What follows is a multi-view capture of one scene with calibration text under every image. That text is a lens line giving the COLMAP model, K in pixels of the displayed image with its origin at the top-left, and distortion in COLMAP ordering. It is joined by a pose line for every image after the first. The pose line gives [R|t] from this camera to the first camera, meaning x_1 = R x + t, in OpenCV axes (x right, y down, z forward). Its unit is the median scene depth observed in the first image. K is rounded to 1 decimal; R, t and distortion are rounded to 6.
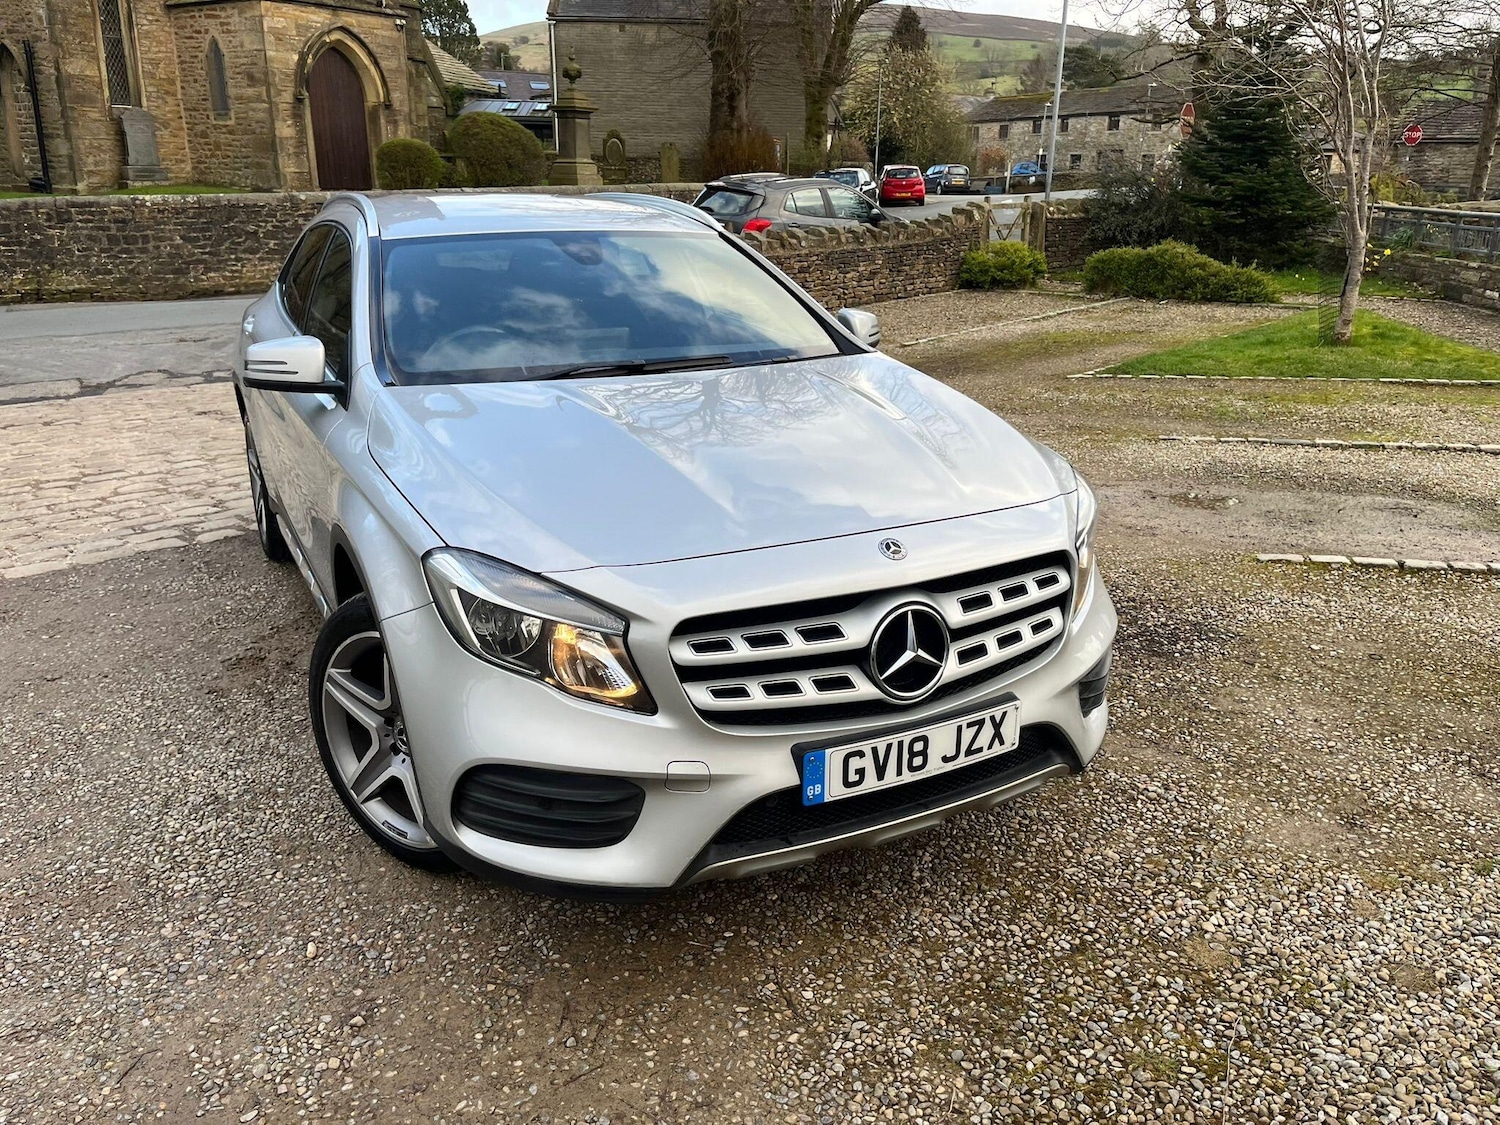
lens RADIAL K [[1136.1, 0, 764.3], [0, 1136.1, 576.6], [0, 0, 1]] dist [0.072542, -0.099293]
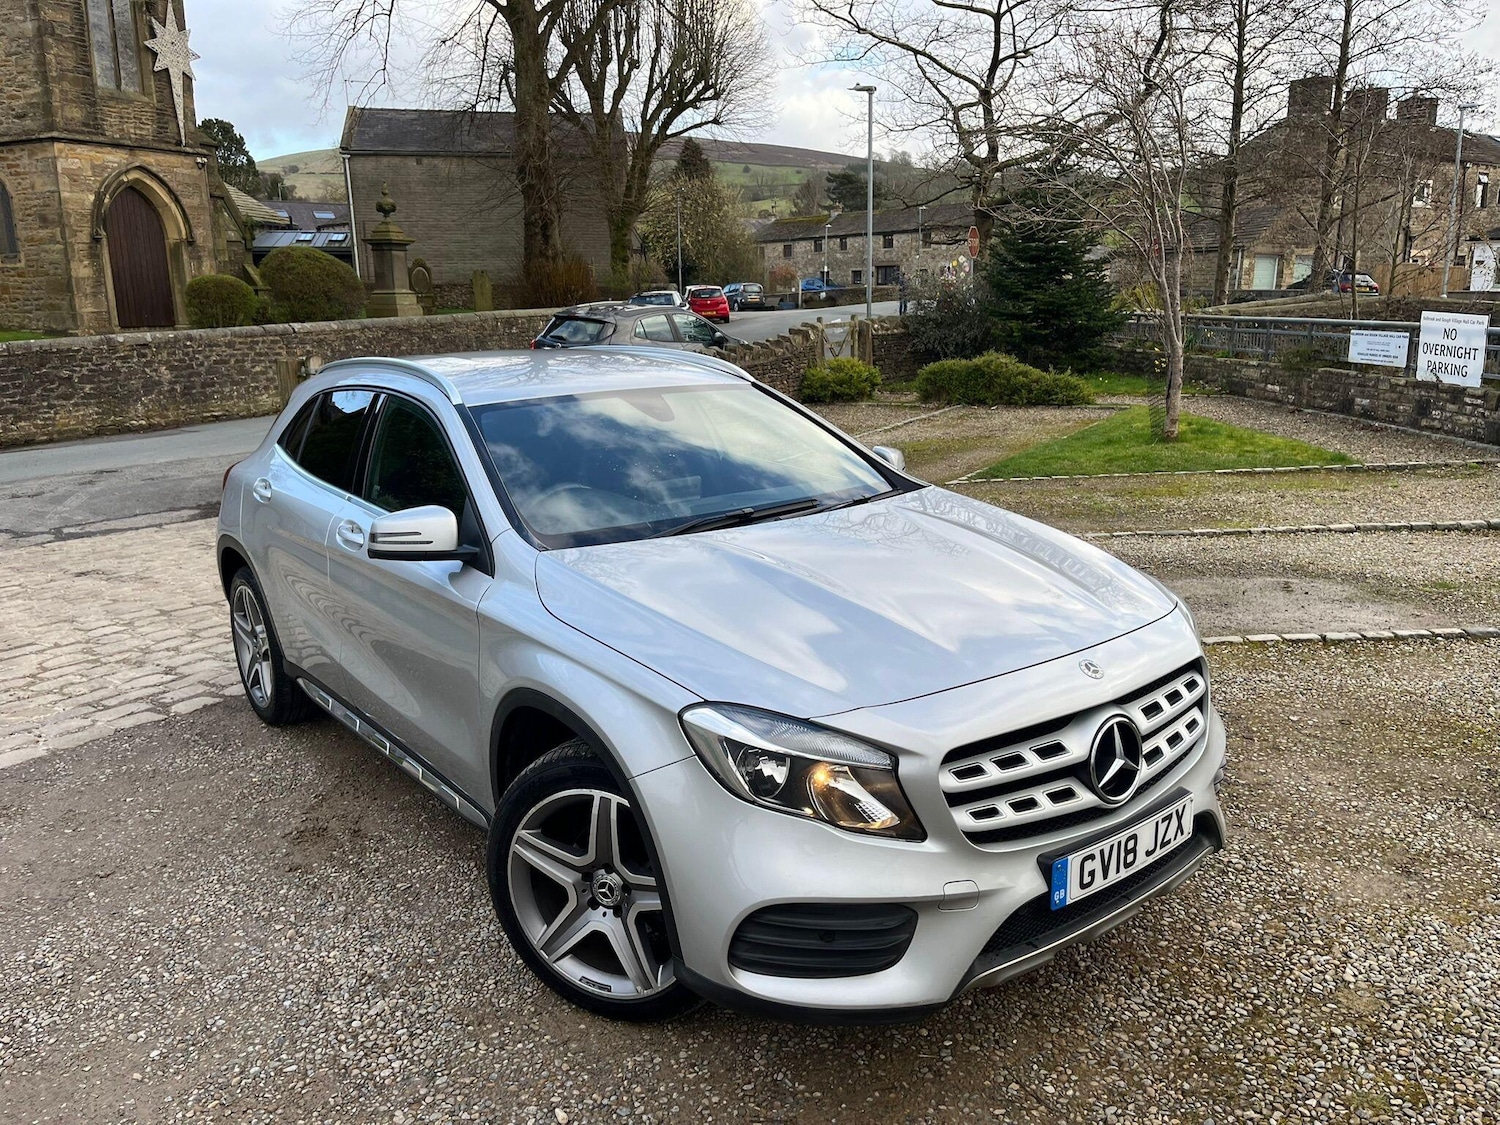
lens RADIAL K [[1138.3, 0, 766.3], [0, 1138.3, 571.5], [0, 0, 1]] dist [0.075733, -0.112186]
pose [[0.982882, -0.069573, 0.170594, -0.055743], [0.085866, 0.992228, -0.090059, -0.006377], [-0.163002, 0.103166, 0.981217, -0.010038]]
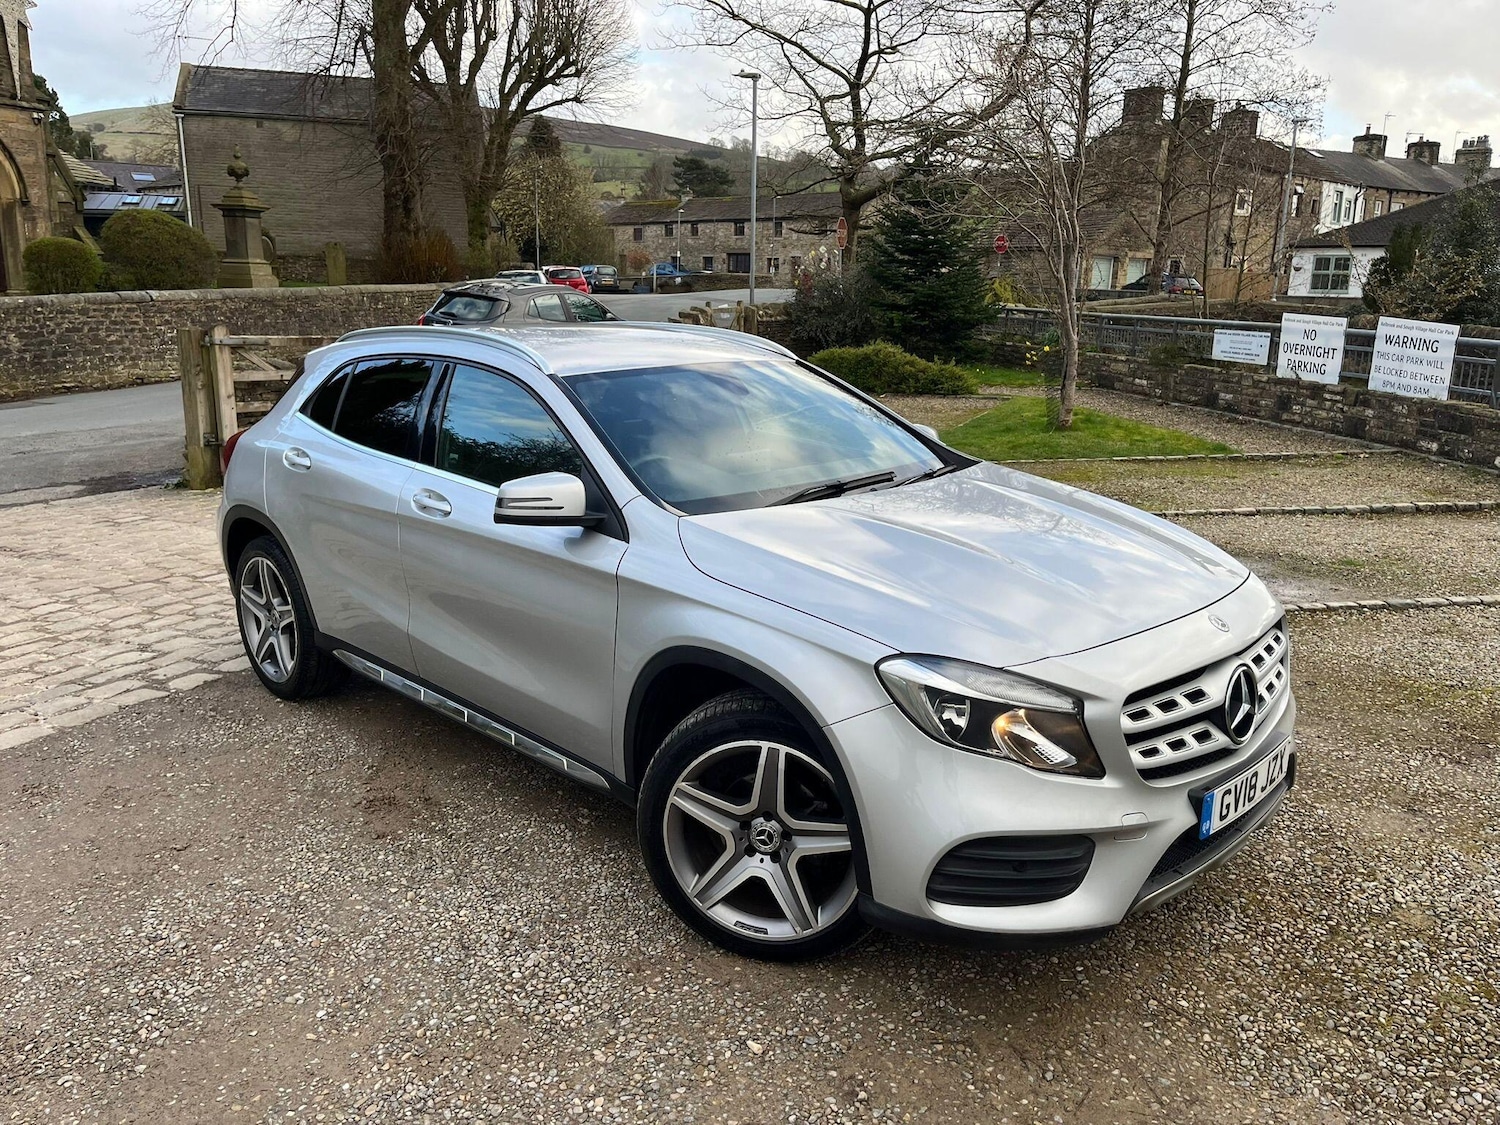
lens RADIAL K [[1137.2, 0, 750.5], [0, 1137.2, 570.4], [0, 0, 1]] dist [0.074161, -0.103252]
pose [[0.953721, -0.070801, 0.292237, -0.105933], [0.094461, 0.993228, -0.067642, -0.006554], [-0.285469, 0.092117, 0.953951, -0.008348]]
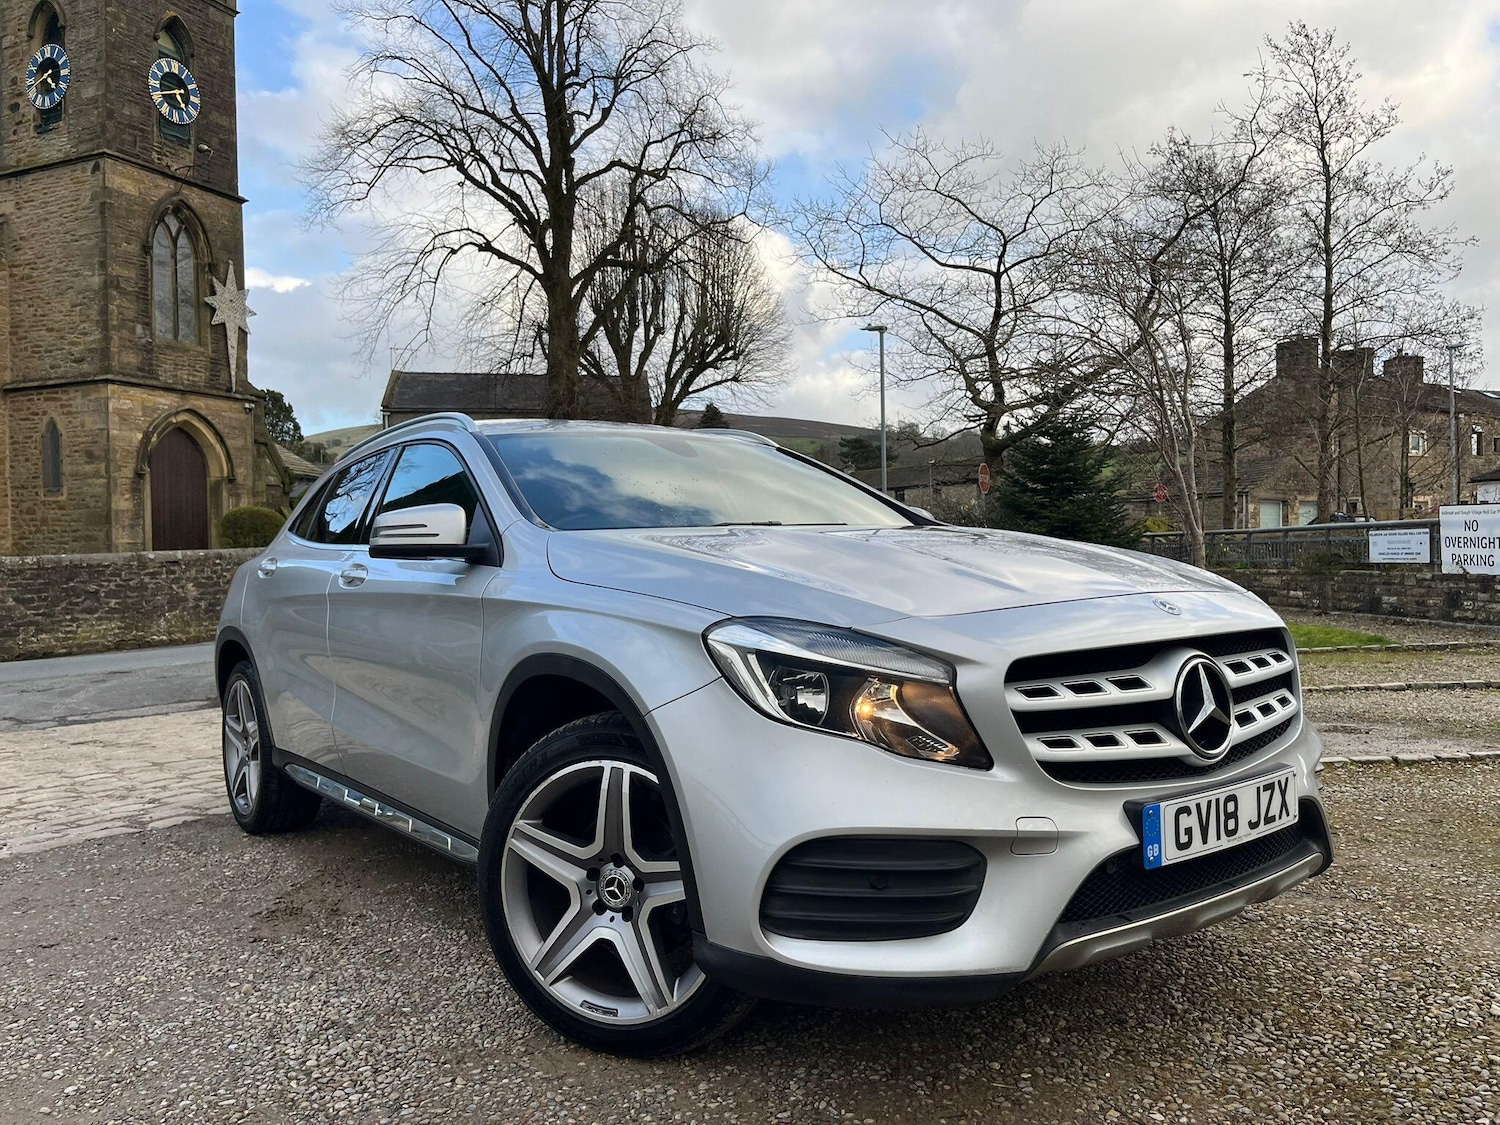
lens RADIAL K [[1138.3, 0, 766.3], [0, 1138.3, 571.5], [0, 0, 1]] dist [0.075733, -0.112186]
pose [[0.985262, -0.035264, 0.167375, -0.057391], [0.086439, 0.947028, -0.309301, 0.032576], [-0.147601, 0.319210, 0.936119, 0.014324]]
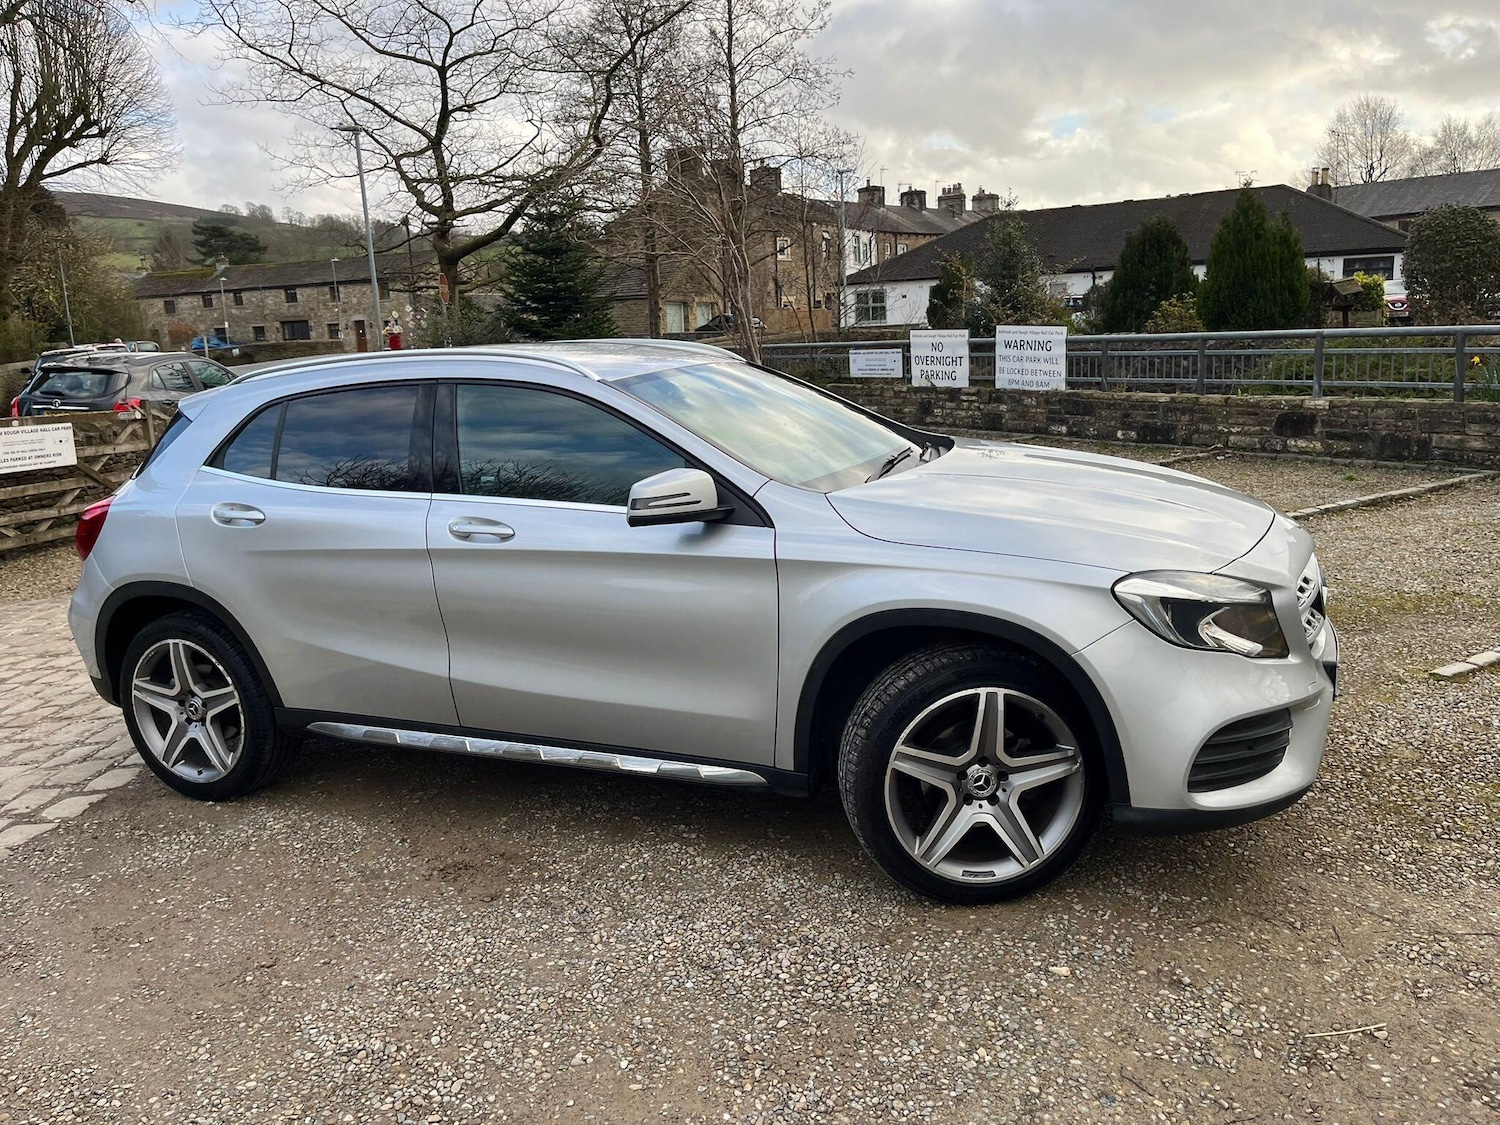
lens RADIAL K [[1140.2, 0, 739.4], [0, 1140.2, 564.8], [0, 0, 1]] dist [0.051676, -0.067034]
pose [[0.778225, -0.176410, 0.602698, -0.192154], [0.261899, 0.963459, -0.056168, -0.010804], [-0.570767, 0.201557, 0.795990, 0.034507]]
